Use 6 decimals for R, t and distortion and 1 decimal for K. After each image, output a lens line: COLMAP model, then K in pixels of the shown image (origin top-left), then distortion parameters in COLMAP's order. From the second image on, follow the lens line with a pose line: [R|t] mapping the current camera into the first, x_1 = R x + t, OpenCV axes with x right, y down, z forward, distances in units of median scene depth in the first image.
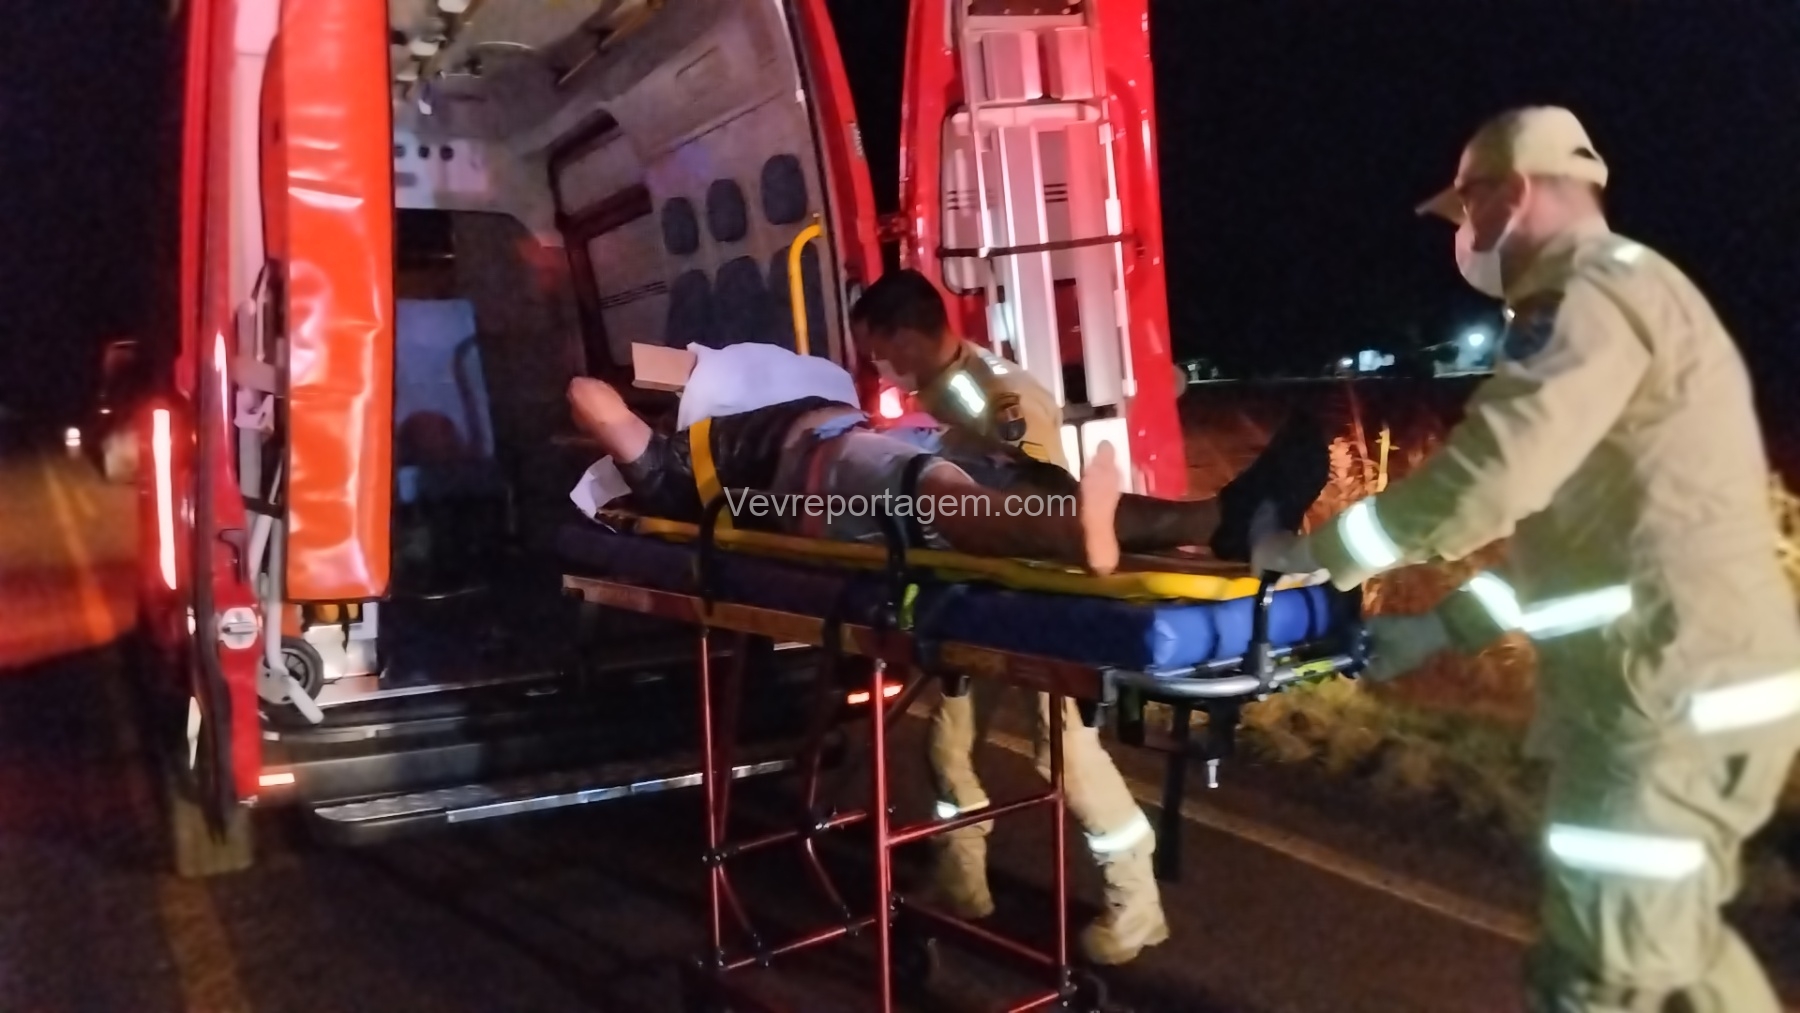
lens RADIAL K [[1479.3, 0, 884.2], [0, 1479.3, 505.1], [0, 0, 1]] dist [0.077121, -0.144400]
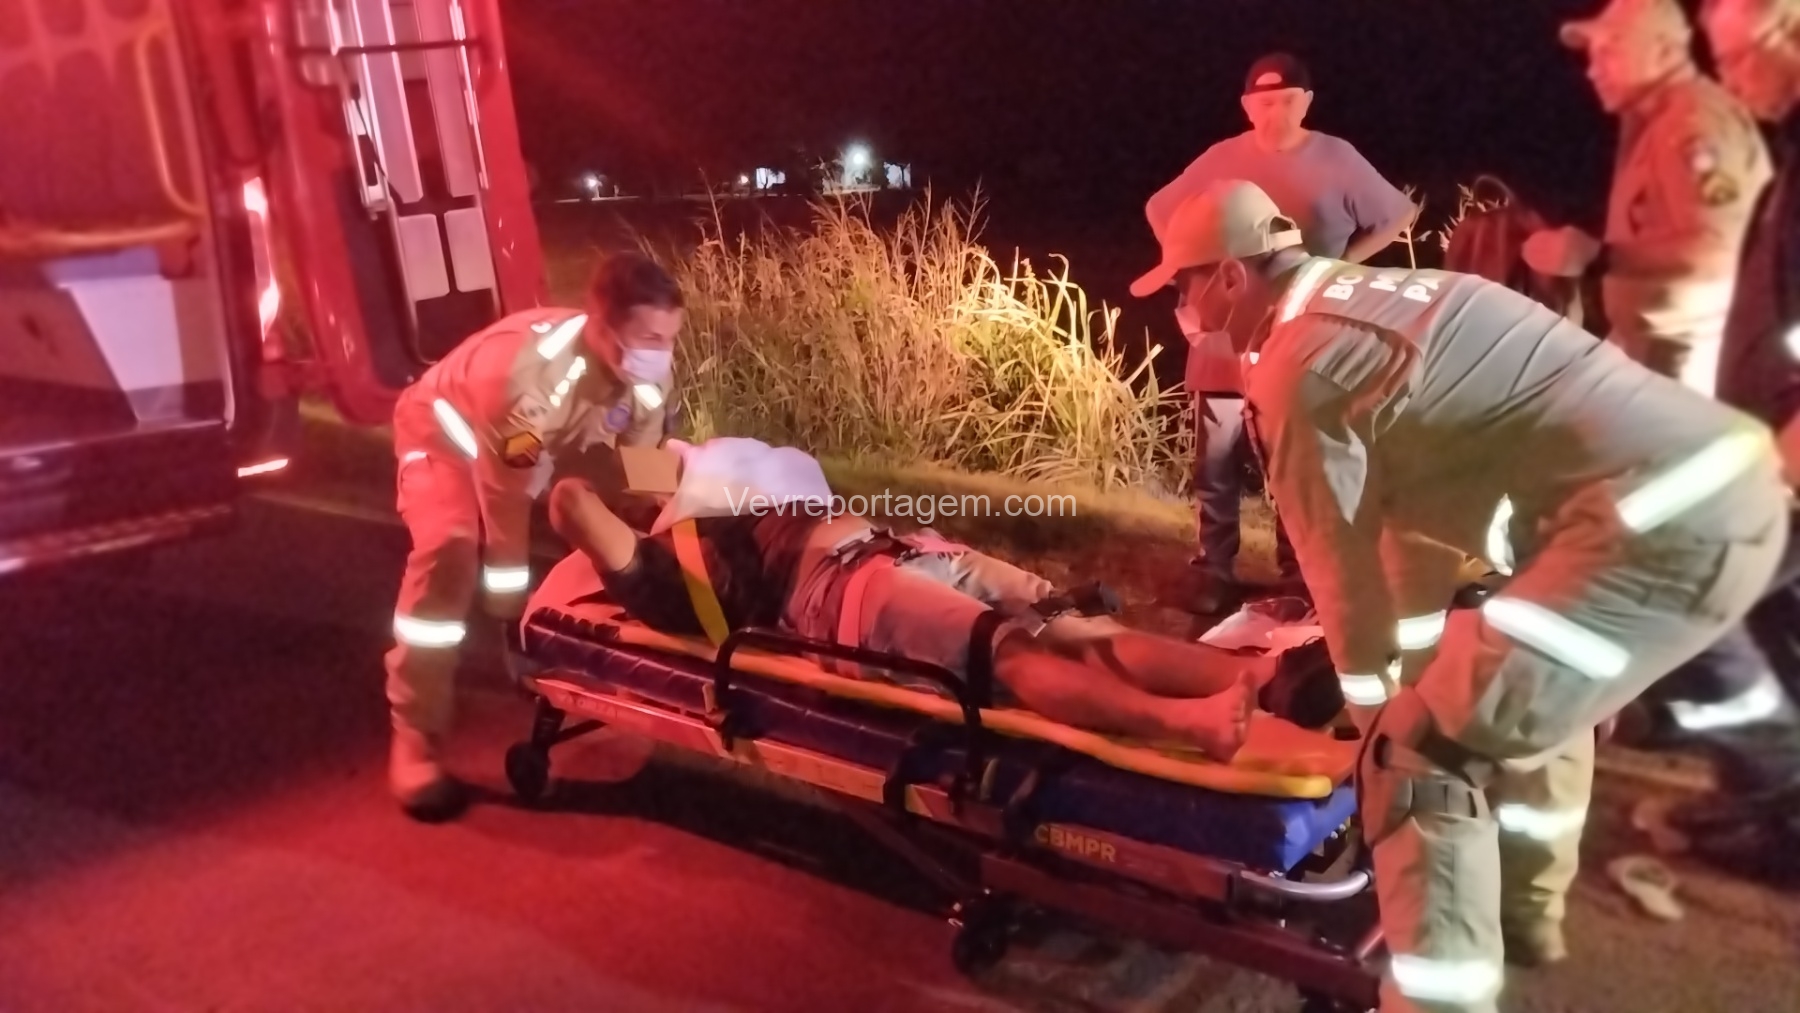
lens RADIAL K [[1479.3, 0, 900.6], [0, 1479.3, 512.2], [0, 0, 1]] dist [0.077121, -0.144400]
pose [[0.920861, -0.084572, 0.380609, 0.003951], [0.036856, 0.990702, 0.130965, 0.033886], [-0.388146, -0.106573, 0.915415, -0.186383]]
